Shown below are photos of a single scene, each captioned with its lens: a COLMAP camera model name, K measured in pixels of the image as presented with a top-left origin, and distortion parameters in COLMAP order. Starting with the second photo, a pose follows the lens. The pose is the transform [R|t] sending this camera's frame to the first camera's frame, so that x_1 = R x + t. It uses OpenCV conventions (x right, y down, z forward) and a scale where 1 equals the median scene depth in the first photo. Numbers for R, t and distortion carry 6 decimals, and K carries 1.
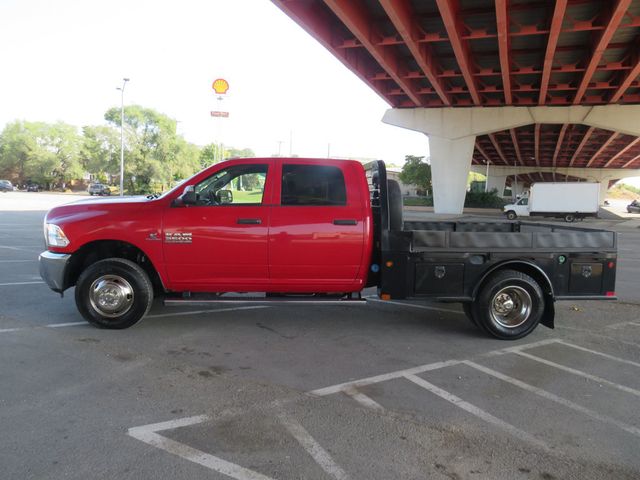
lens RADIAL K [[440.2, 0, 318.3], [0, 440.2, 251.9], [0, 0, 1]] dist [-0.014457, -0.003252]
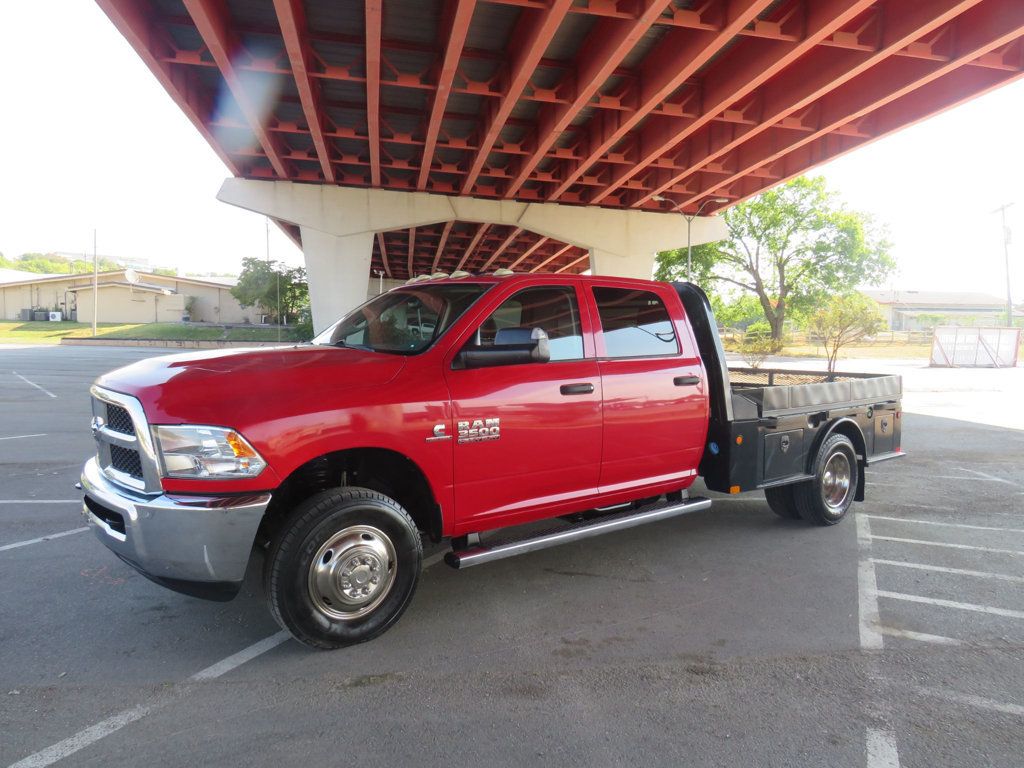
lens RADIAL K [[718.1, 0, 512.0], [0, 718.1, 384.0], [0, 0, 1]] dist [0.021283, -0.001508]
pose [[0.818902, -0.056089, 0.571186, -0.093254], [0.081363, 0.996507, -0.018795, -0.008118], [-0.568137, 0.061865, 0.820606, 0.036222]]
